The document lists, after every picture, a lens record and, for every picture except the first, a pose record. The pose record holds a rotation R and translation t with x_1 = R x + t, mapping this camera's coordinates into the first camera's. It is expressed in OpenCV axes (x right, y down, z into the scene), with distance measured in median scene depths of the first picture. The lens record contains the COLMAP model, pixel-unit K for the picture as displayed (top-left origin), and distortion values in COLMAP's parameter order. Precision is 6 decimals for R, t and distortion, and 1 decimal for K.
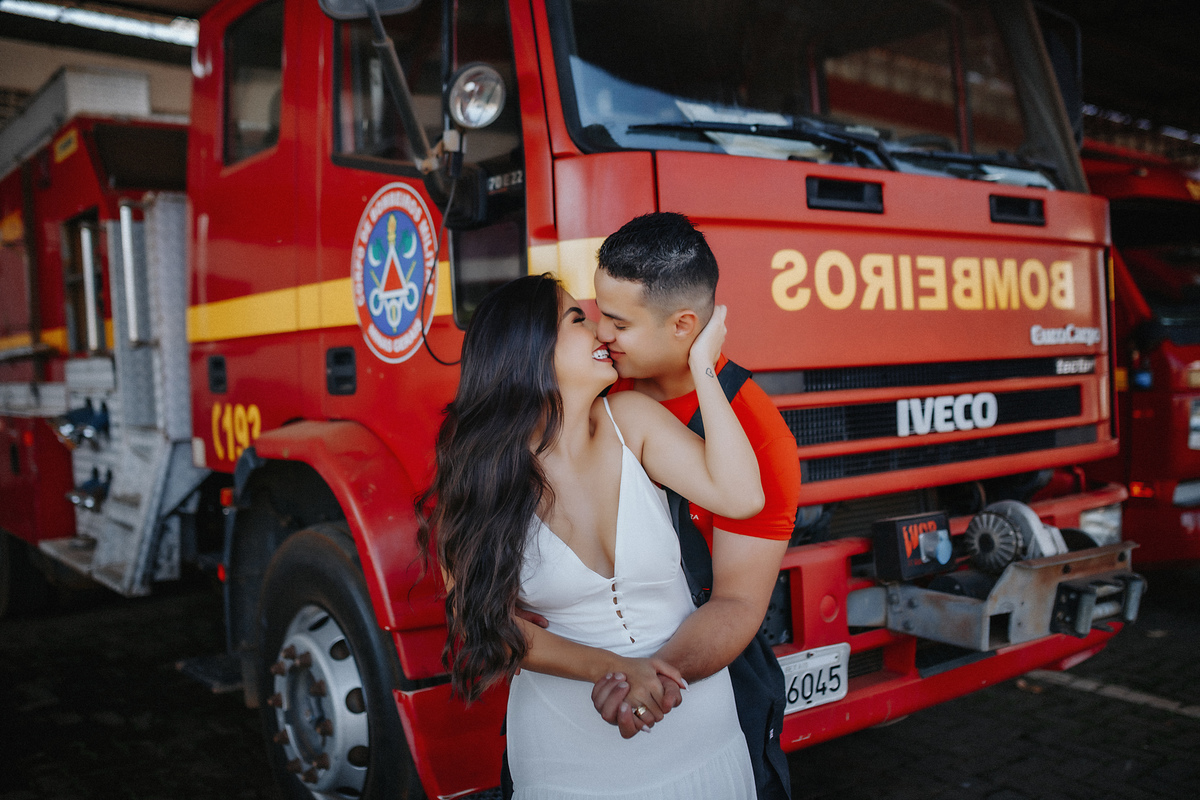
lens RADIAL K [[1171.6, 0, 600.0], [0, 1171.6, 400.0], [0, 0, 1]] dist [-0.018153, -0.000088]
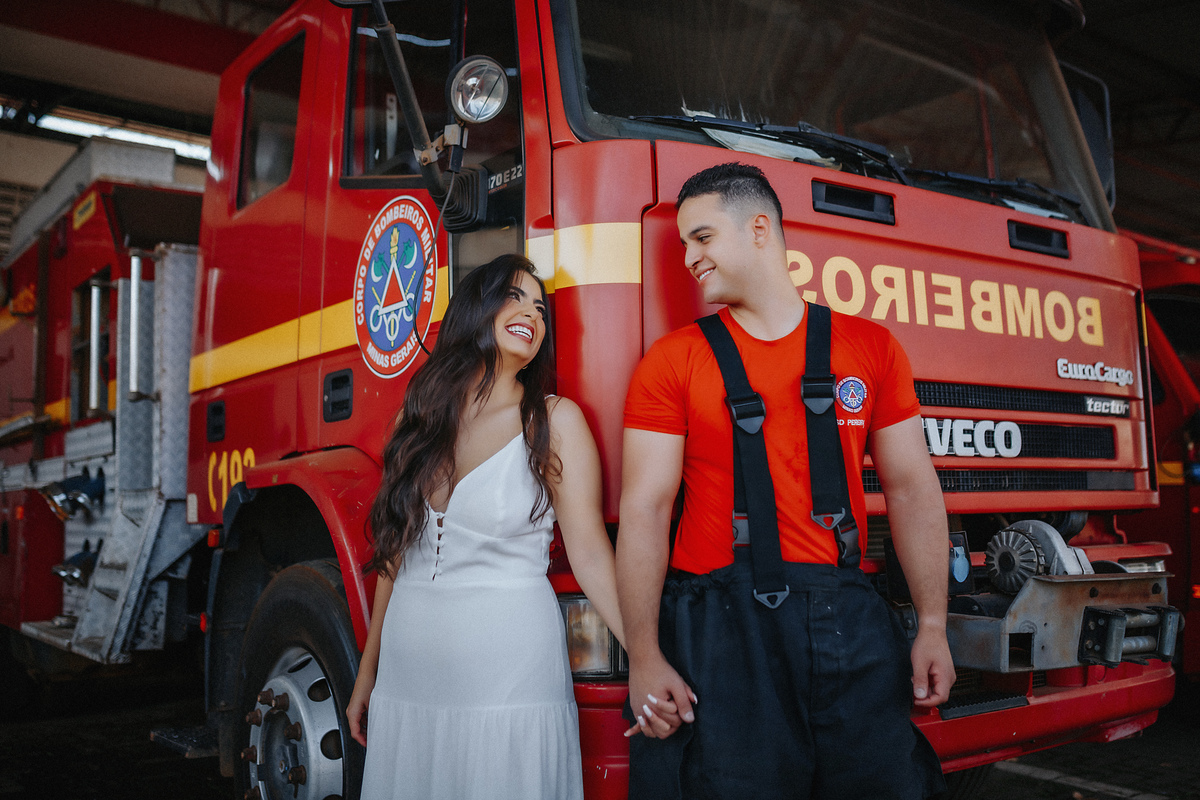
lens RADIAL K [[1236.1, 0, 637.0], [0, 1236.1, 373.3], [0, 0, 1]] dist [-0.014005, -0.010109]
pose [[0.999787, 0.017463, -0.010991, 0.036900], [-0.018881, 0.989116, -0.145924, 0.105964], [0.008323, 0.146101, 0.989235, -0.002412]]
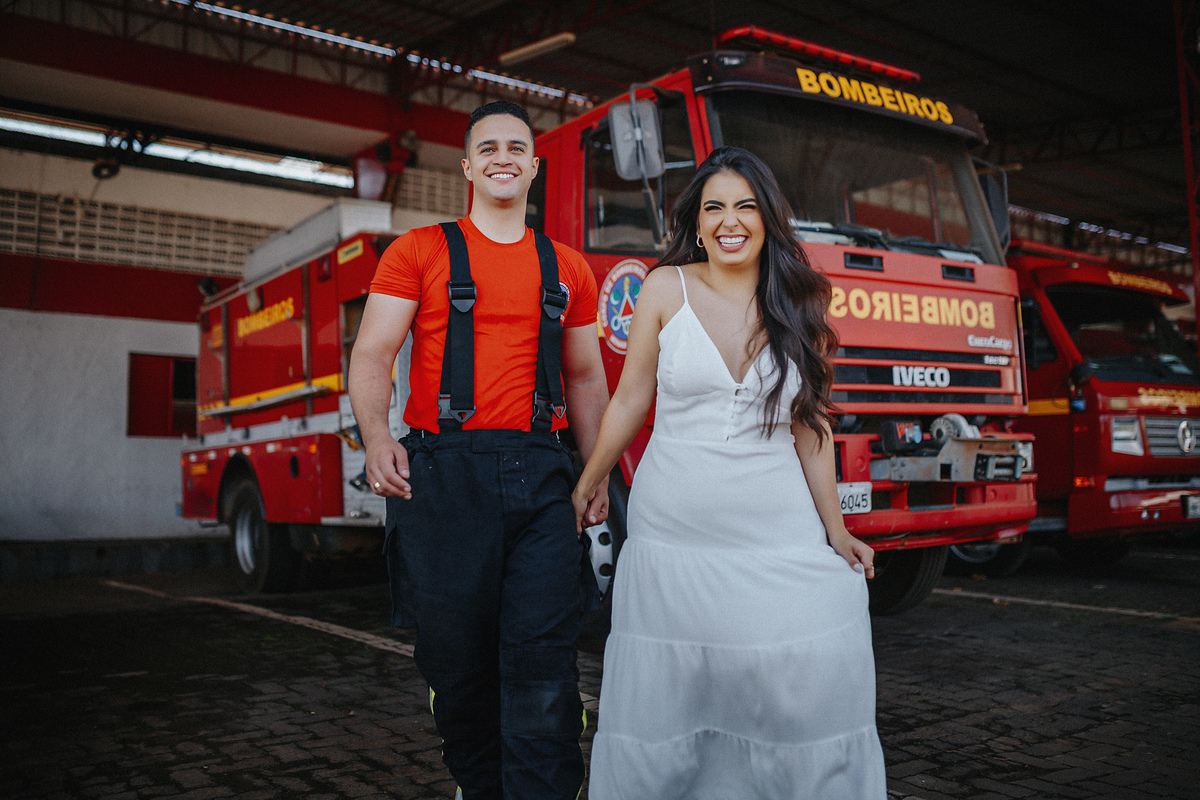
lens RADIAL K [[1171.6, 0, 600.0], [0, 1171.6, 400.0], [0, 0, 1]] dist [-0.018153, -0.000088]
pose [[0.999526, -0.004502, -0.030471, -0.159519], [0.001315, 0.994594, -0.103829, 0.234954], [0.030774, 0.103739, 0.994128, -0.862587]]
